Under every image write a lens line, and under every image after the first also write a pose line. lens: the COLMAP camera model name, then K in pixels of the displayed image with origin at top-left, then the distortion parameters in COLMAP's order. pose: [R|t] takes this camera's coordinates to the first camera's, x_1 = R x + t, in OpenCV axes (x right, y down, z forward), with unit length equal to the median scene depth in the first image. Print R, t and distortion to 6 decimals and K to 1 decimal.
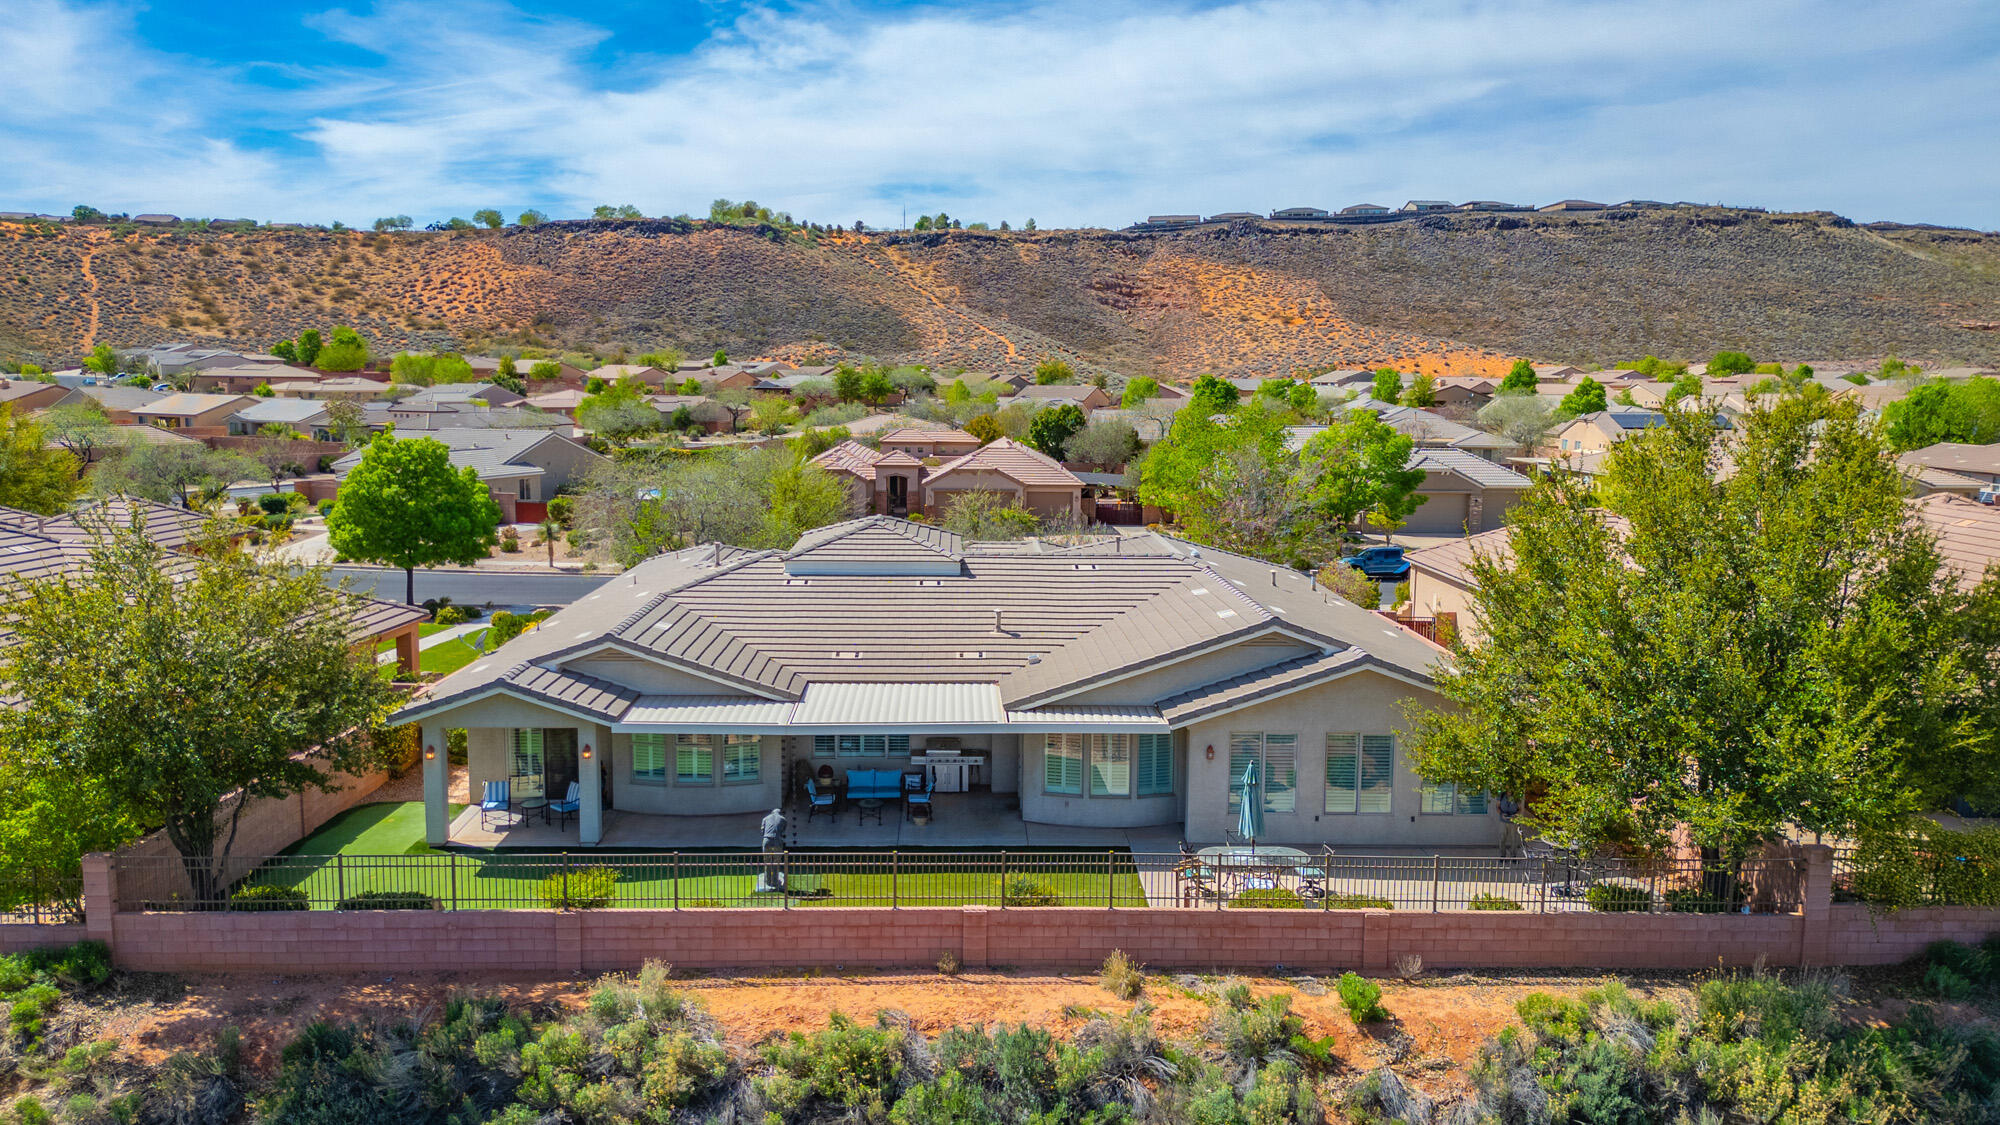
lens RADIAL K [[1463.3, 0, 1000.0], [0, 1463.3, 562.5], [0, 0, 1]] dist [0.069726, -0.076517]
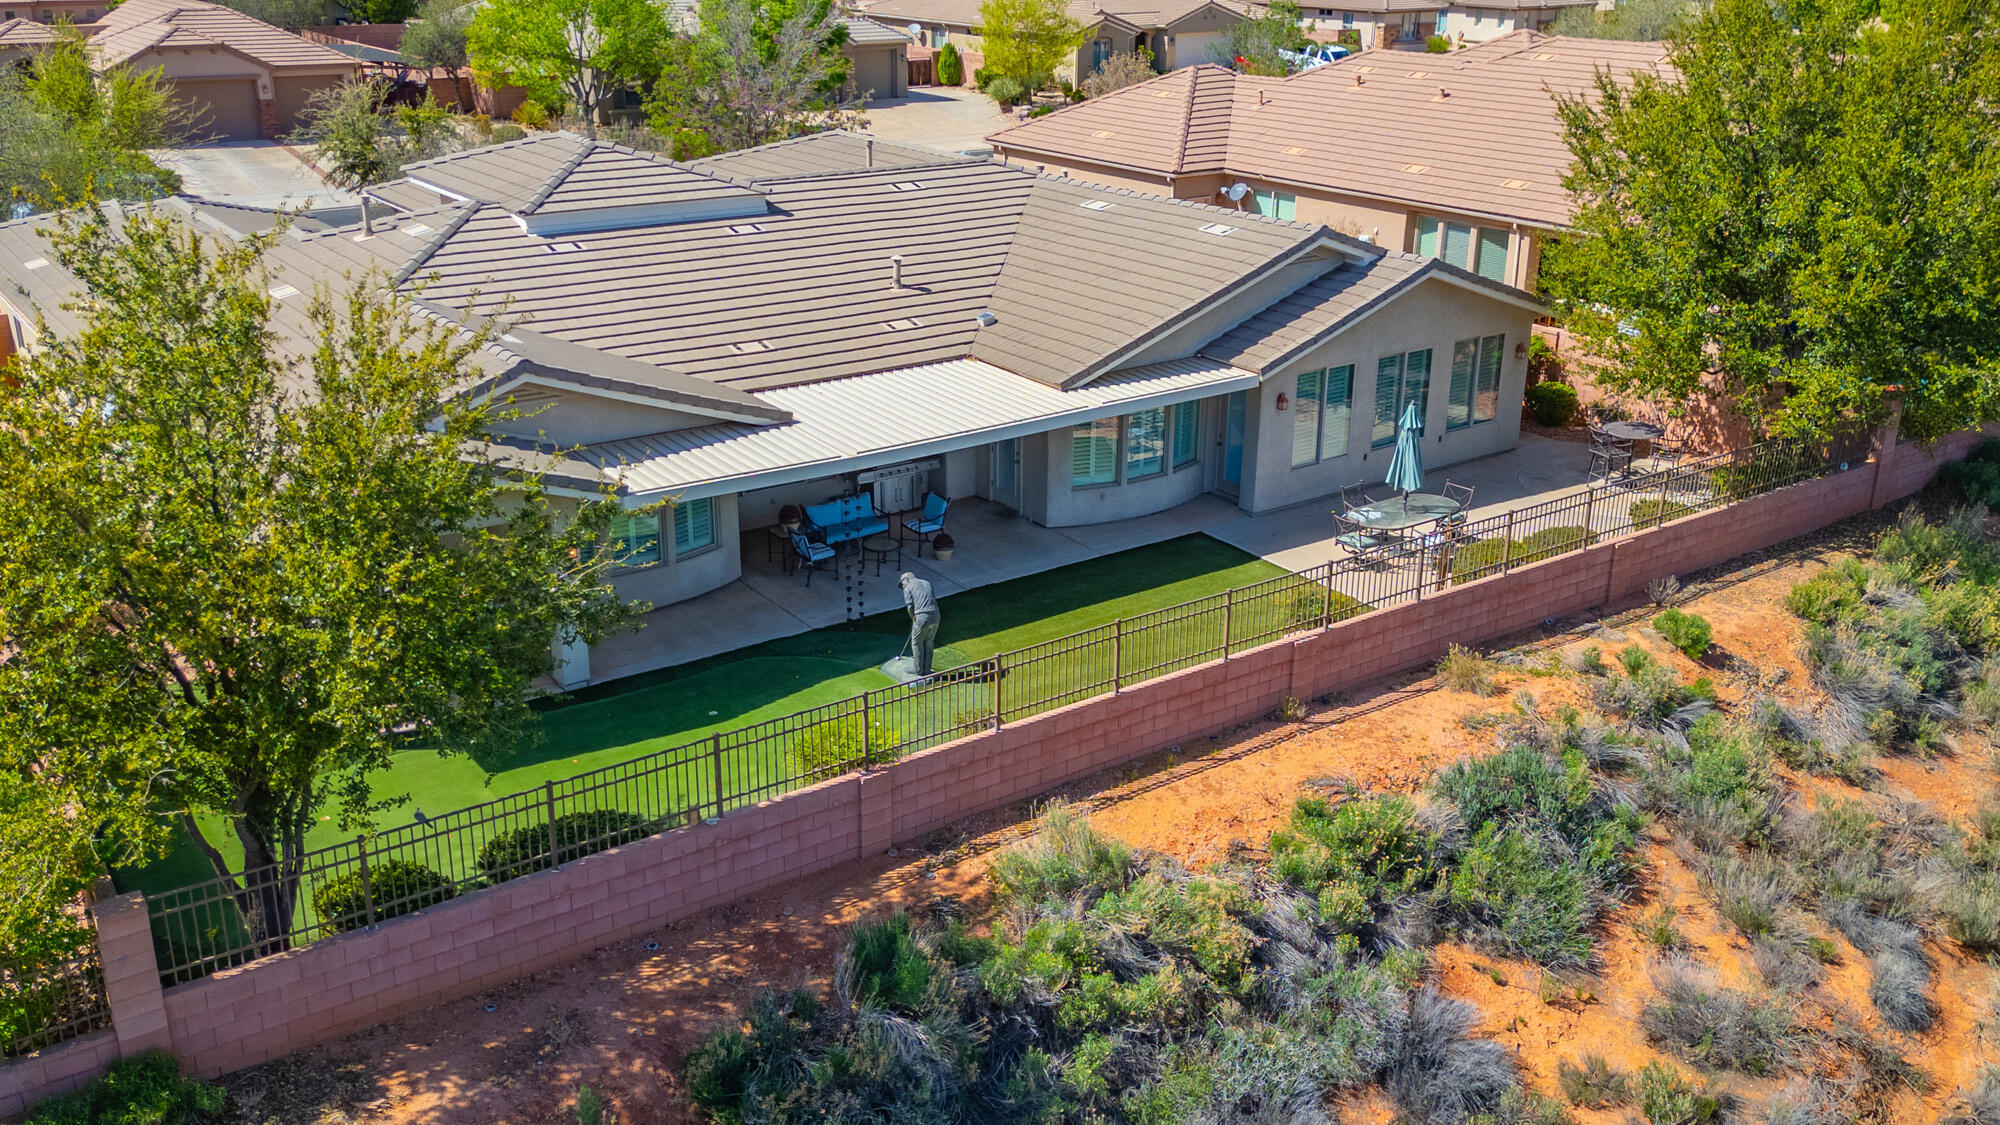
lens RADIAL K [[1794.1, 0, 1000.0], [0, 1794.1, 562.5], [0, 0, 1]] dist [0.114058, -0.165608]
pose [[0.810276, -0.200805, 0.550572, -0.676125], [0.070665, 0.966088, 0.248355, -0.055828], [-0.581772, -0.162330, 0.796988, 0.325491]]
